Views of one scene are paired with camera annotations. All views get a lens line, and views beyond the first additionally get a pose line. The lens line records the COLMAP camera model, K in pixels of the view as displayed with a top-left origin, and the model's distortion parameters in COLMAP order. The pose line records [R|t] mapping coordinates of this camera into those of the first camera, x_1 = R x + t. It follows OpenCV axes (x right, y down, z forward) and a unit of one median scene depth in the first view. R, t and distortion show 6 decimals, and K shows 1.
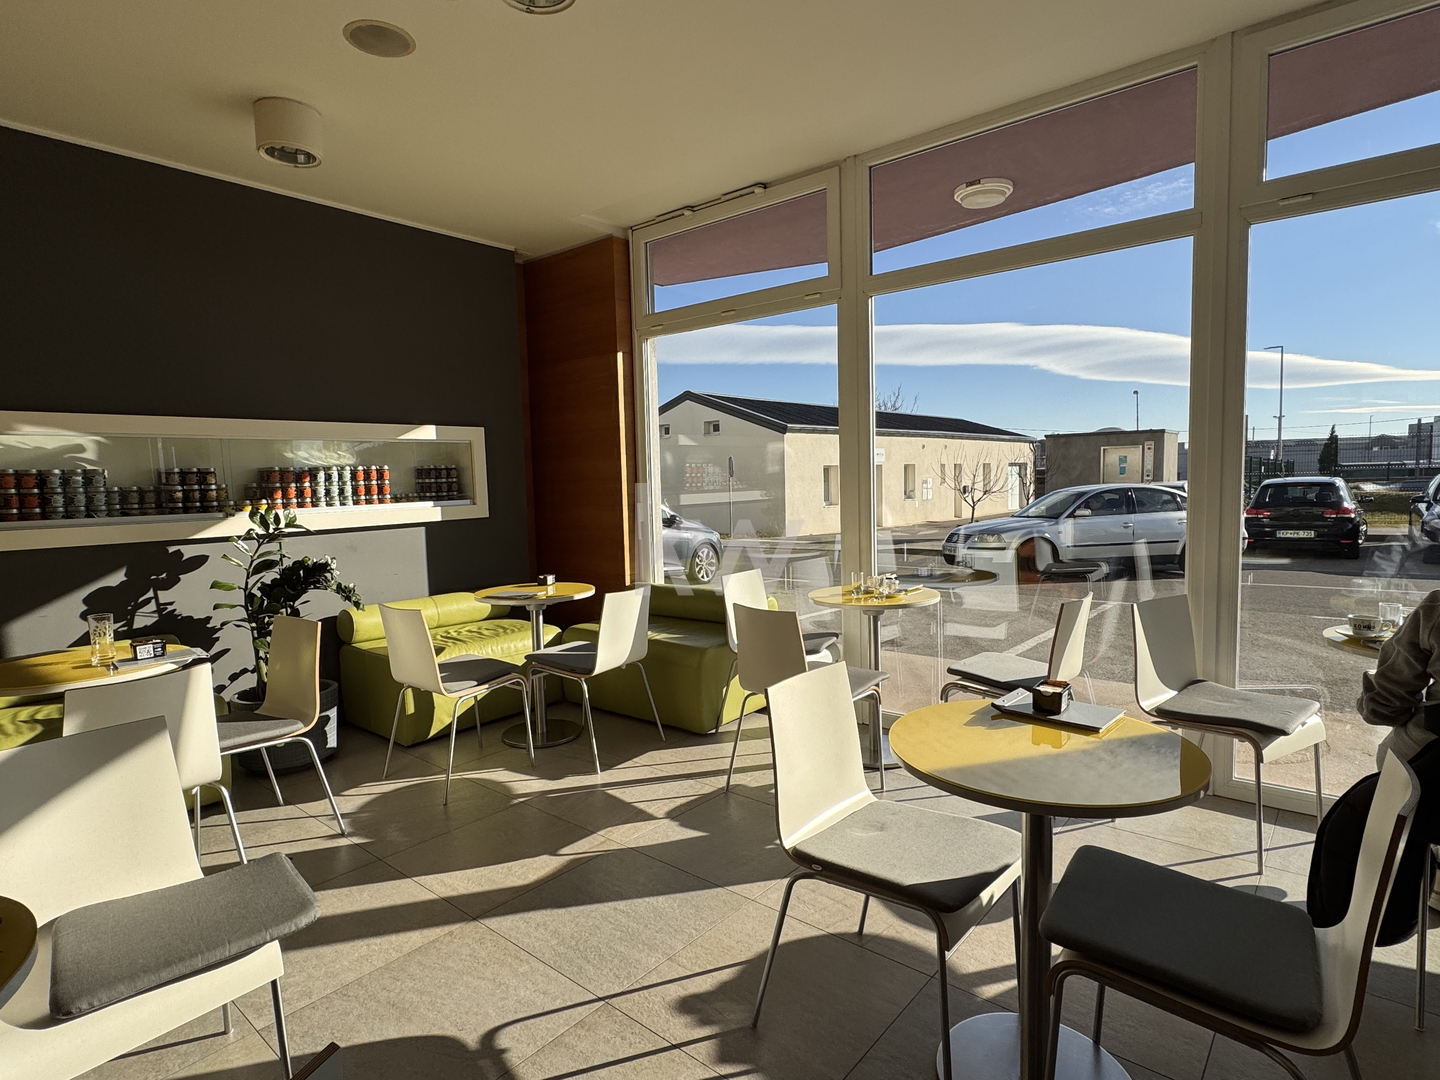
lens RADIAL K [[761.7, 0, 720.0], [0, 761.7, 540.0], [0, 0, 1]] dist [-0.007243, 0.000356]
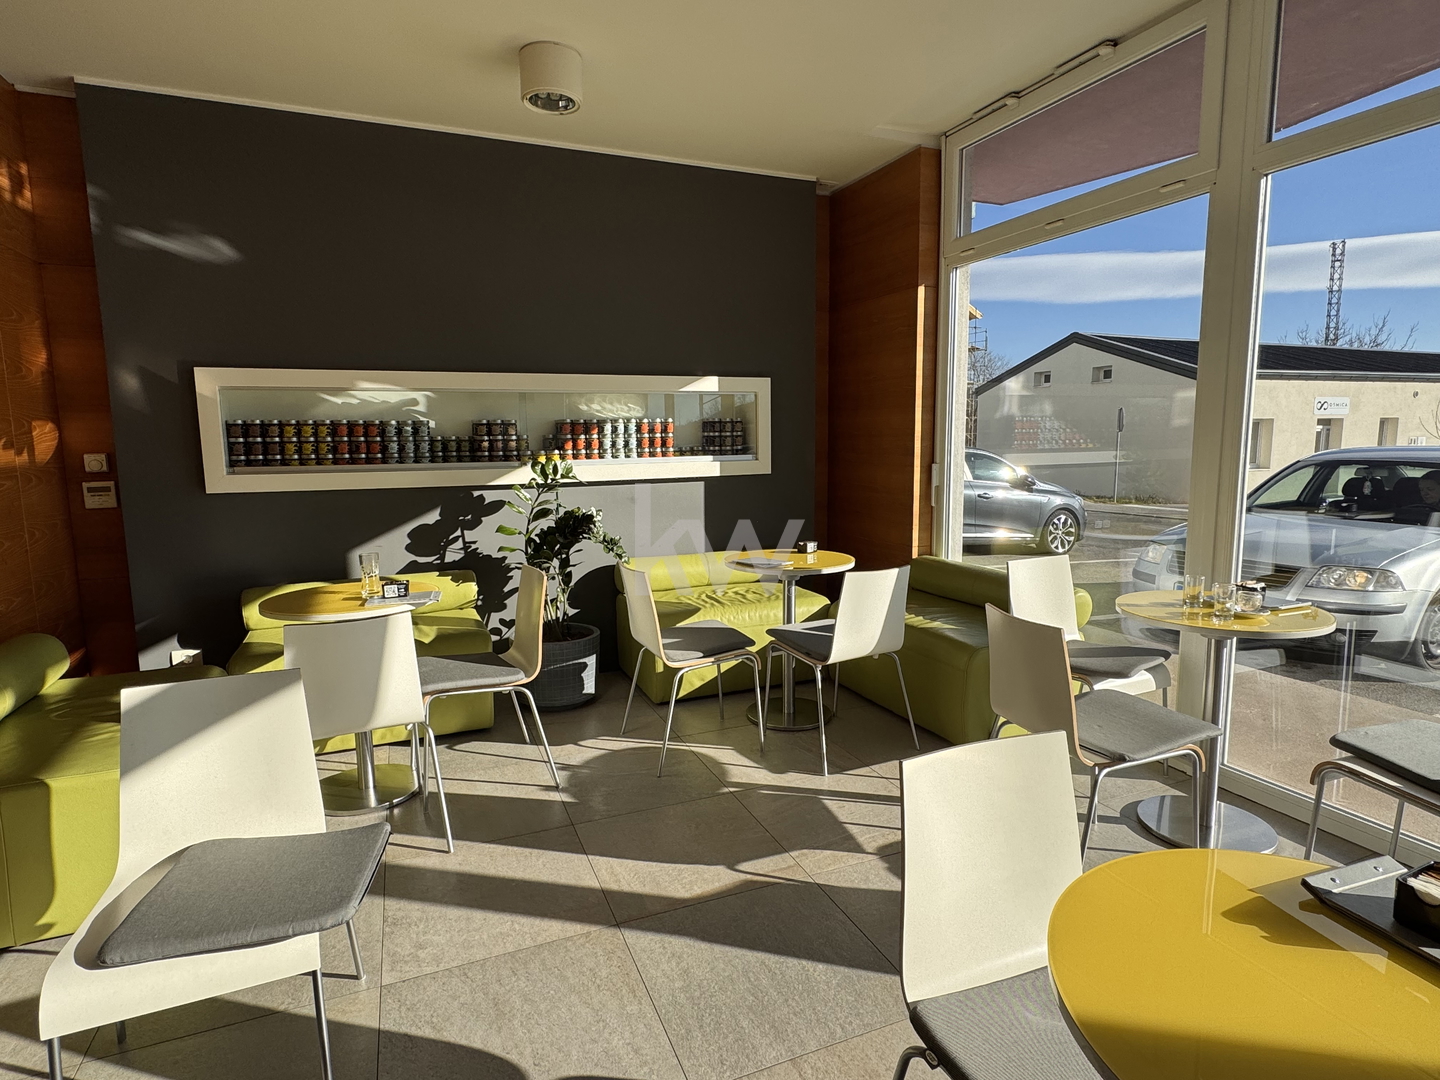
lens RADIAL K [[769.0, 0, 717.9], [0, 769.0, 535.9], [0, 0, 1]] dist [-0.002249, -0.000710]
pose [[0.889816, 0.074809, -0.450146, 0.099925], [-0.049269, 0.996454, 0.068209, -0.020048], [0.453653, -0.038515, 0.890346, 0.157344]]
